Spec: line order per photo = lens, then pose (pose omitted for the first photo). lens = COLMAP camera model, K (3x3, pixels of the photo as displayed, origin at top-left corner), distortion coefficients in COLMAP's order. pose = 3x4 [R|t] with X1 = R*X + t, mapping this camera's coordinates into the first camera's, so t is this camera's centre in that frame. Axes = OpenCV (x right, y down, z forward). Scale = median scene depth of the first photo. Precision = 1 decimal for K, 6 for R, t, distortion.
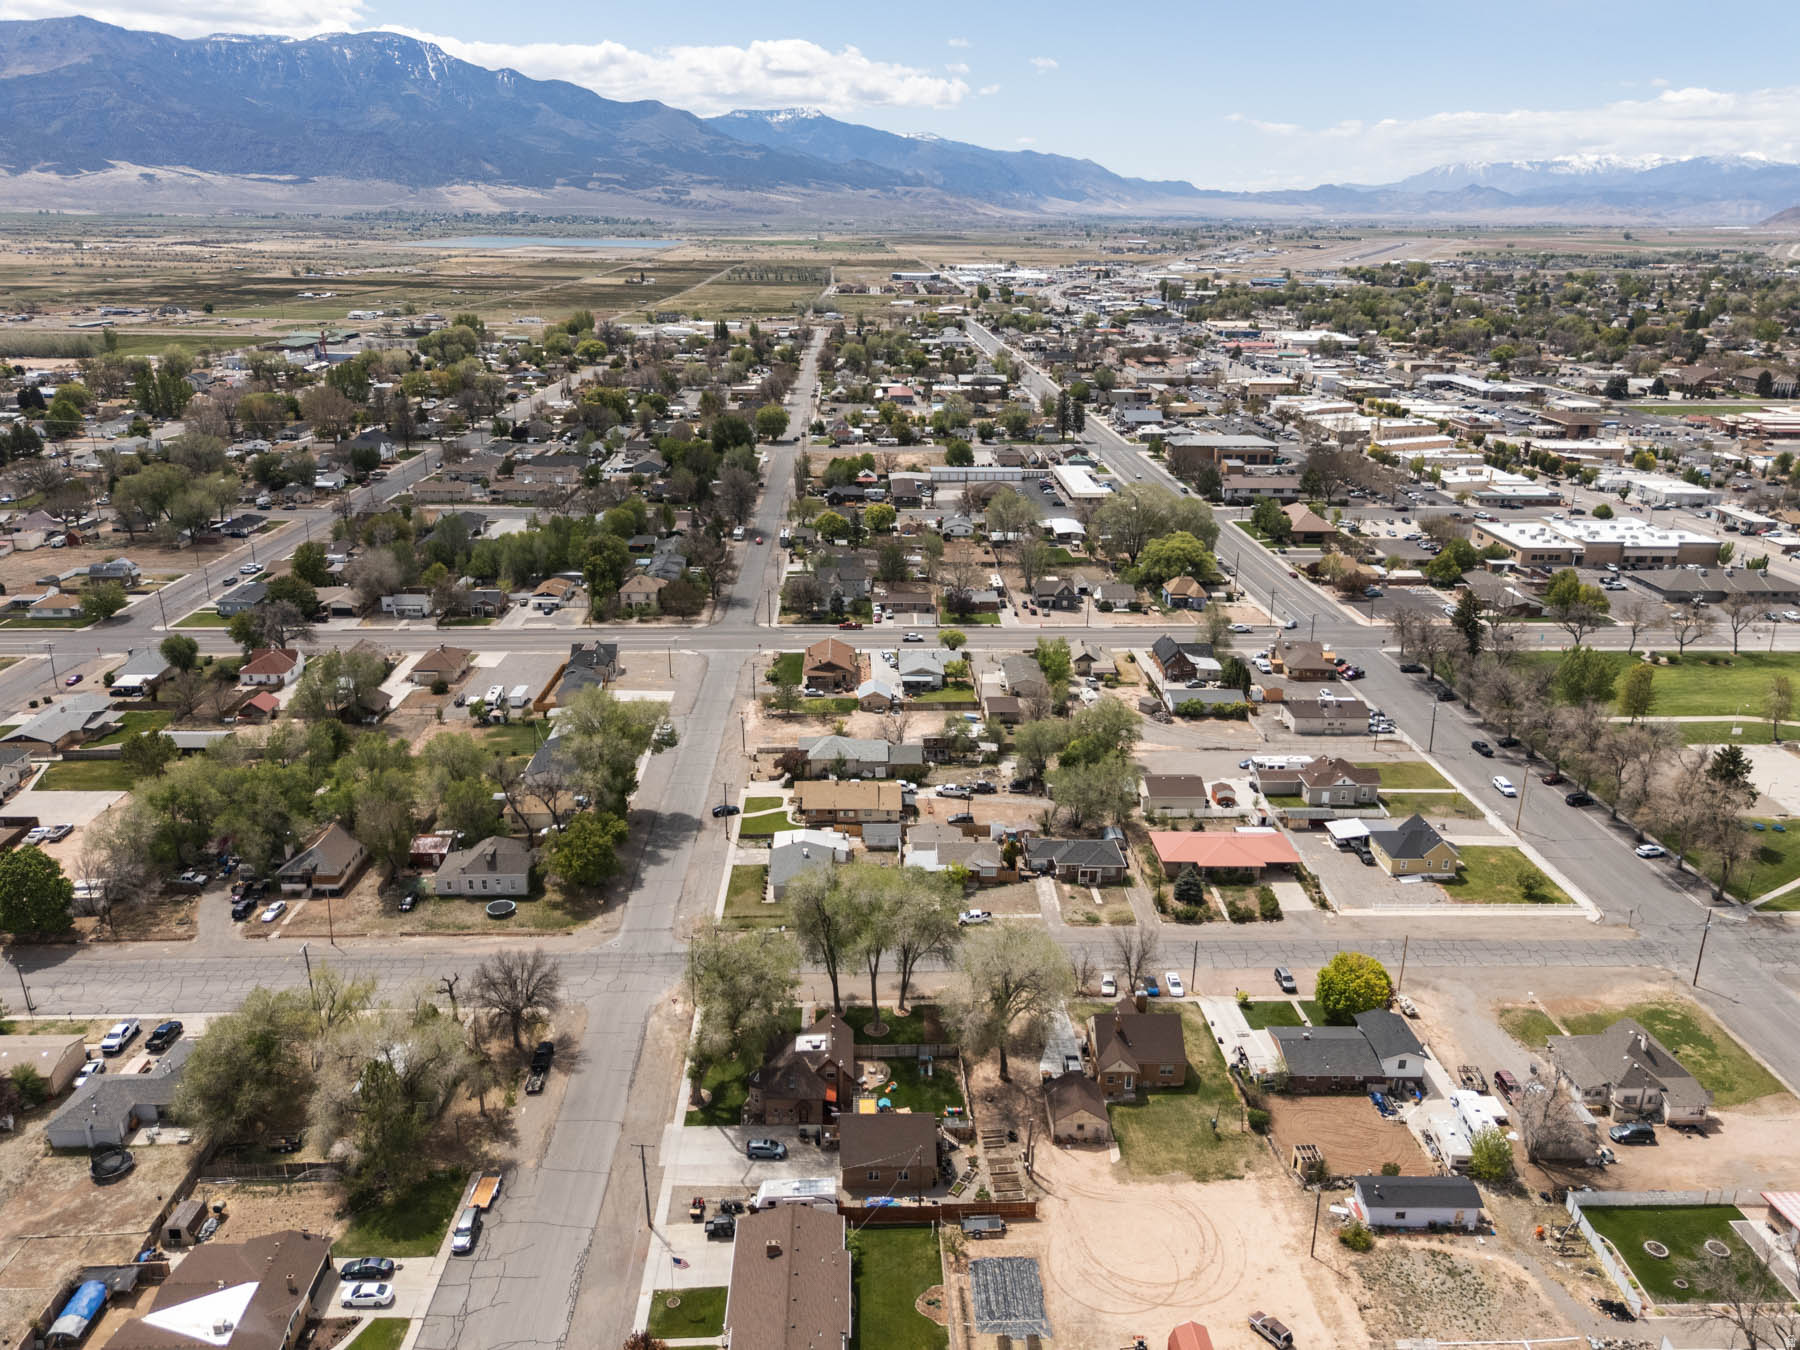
lens RADIAL K [[1327.0, 0, 900.0], [0, 1327.0, 675.0], [0, 0, 1]] dist [0.086593, -0.084105]
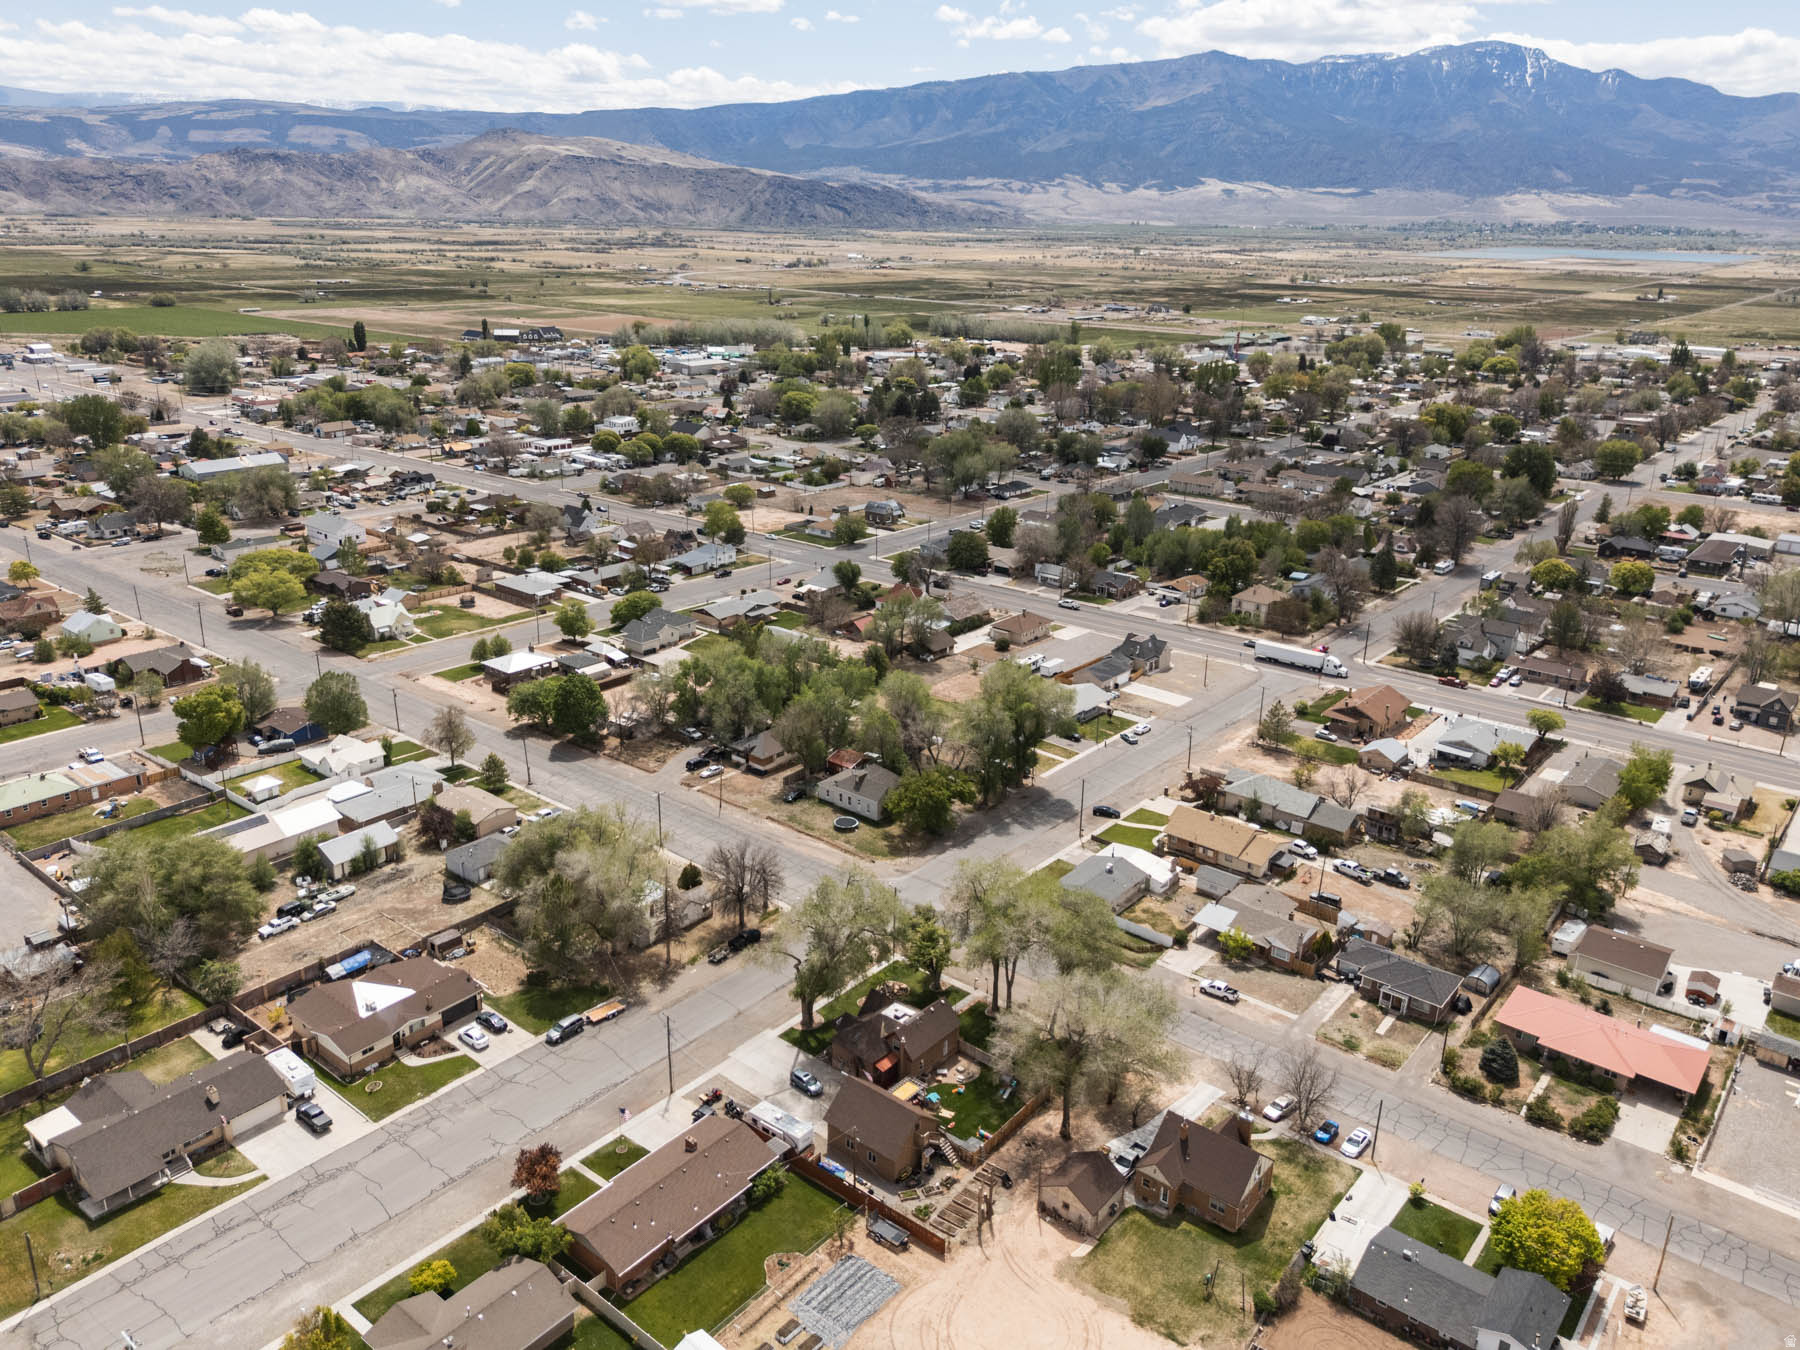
lens RADIAL K [[1327.0, 0, 900.0], [0, 1327.0, 675.0], [0, 0, 1]] dist [0.086593, -0.084105]
pose [[0.752611, 0.222511, -0.619731, 0.265228], [-0.227084, 0.971142, 0.072909, -0.026498], [0.618070, 0.085858, 0.781421, 0.092990]]
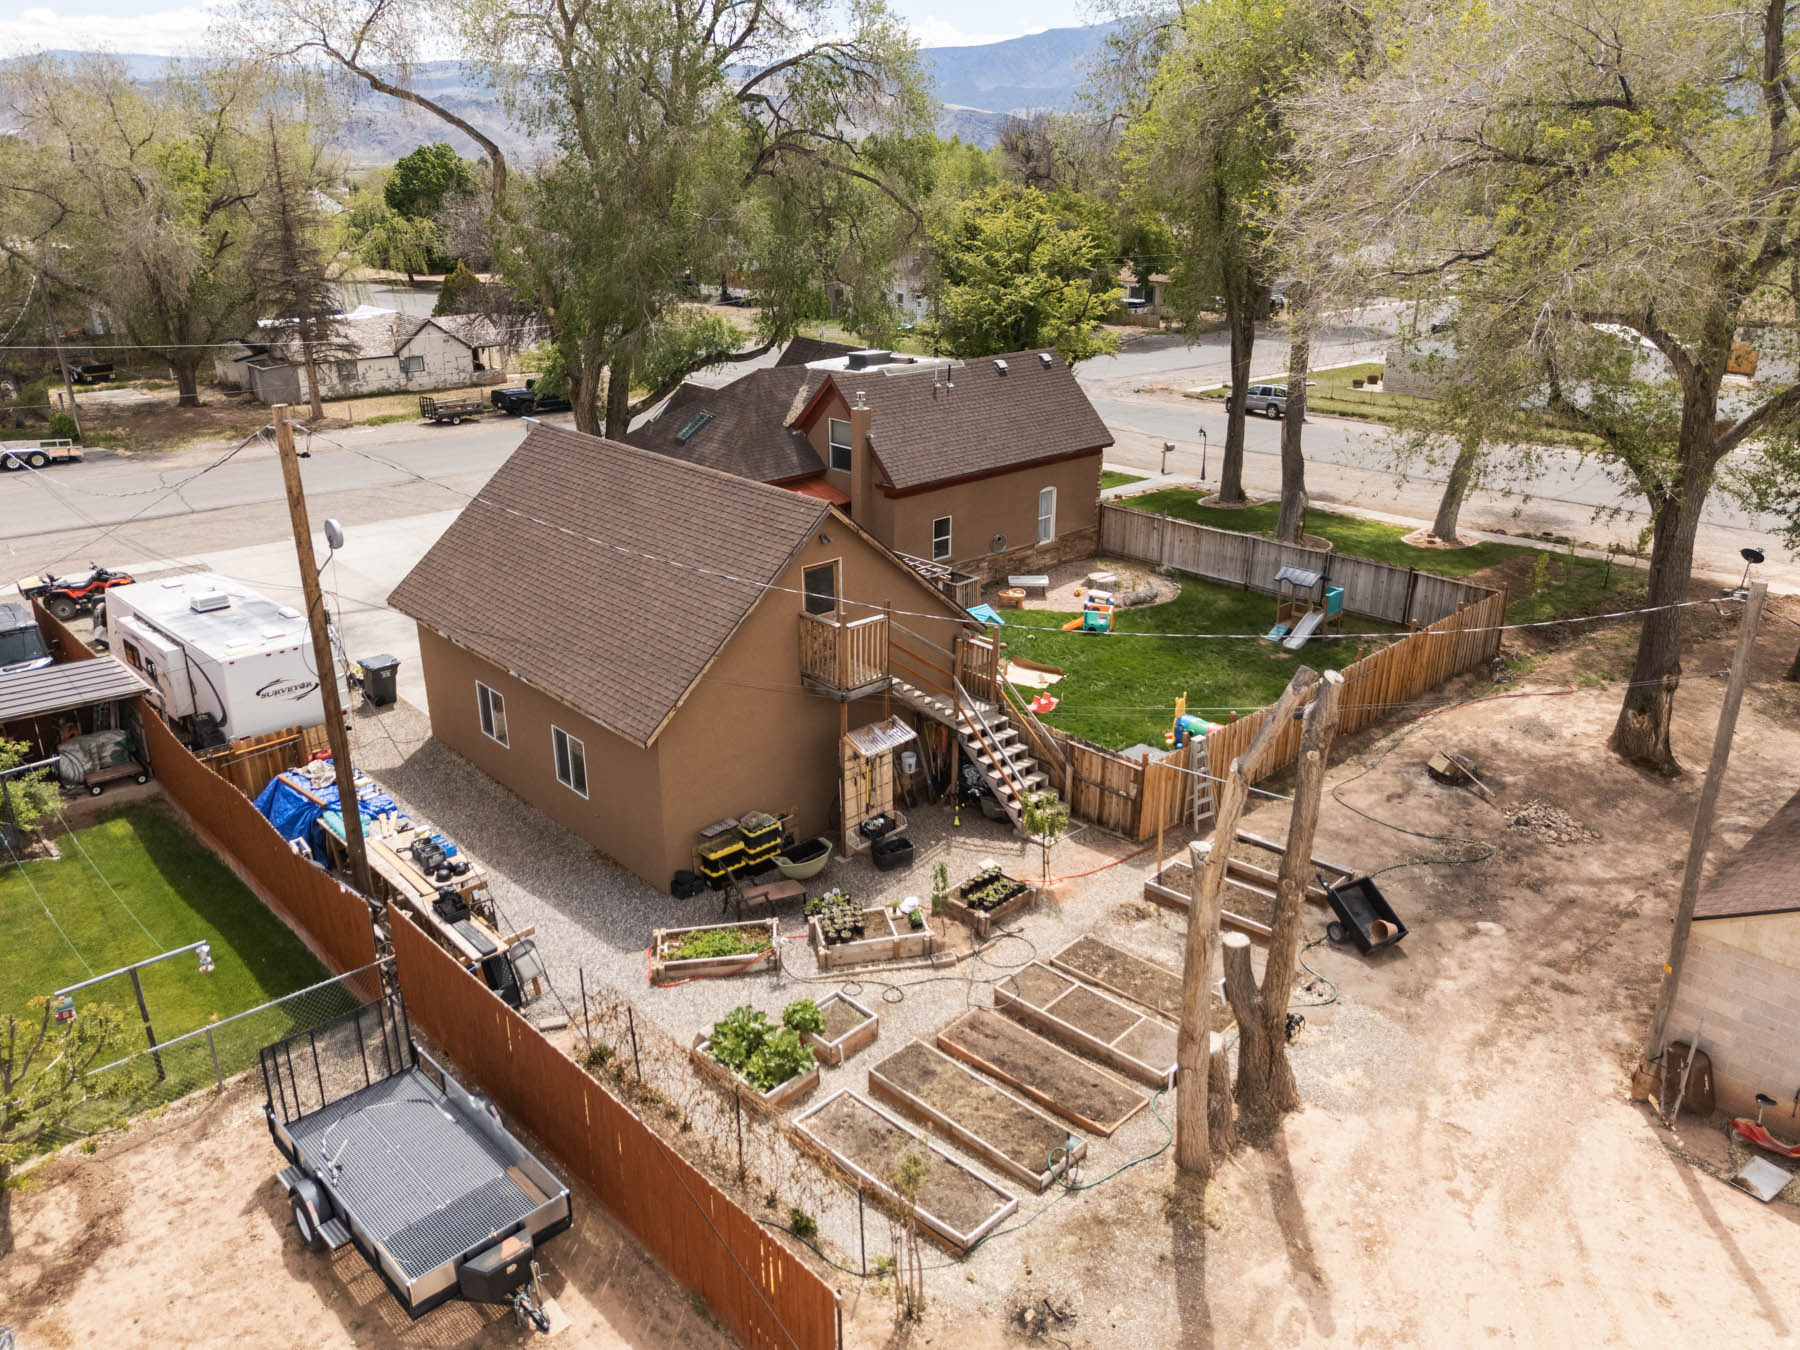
lens RADIAL K [[1327.0, 0, 900.0], [0, 1327.0, 675.0], [0, 0, 1]] dist [0.086593, -0.084105]
pose [[0.657972, 0.262074, -0.705968, 0.072495], [-0.246662, 0.960774, 0.126772, 0.156003], [0.711499, 0.090723, 0.696806, 0.429559]]
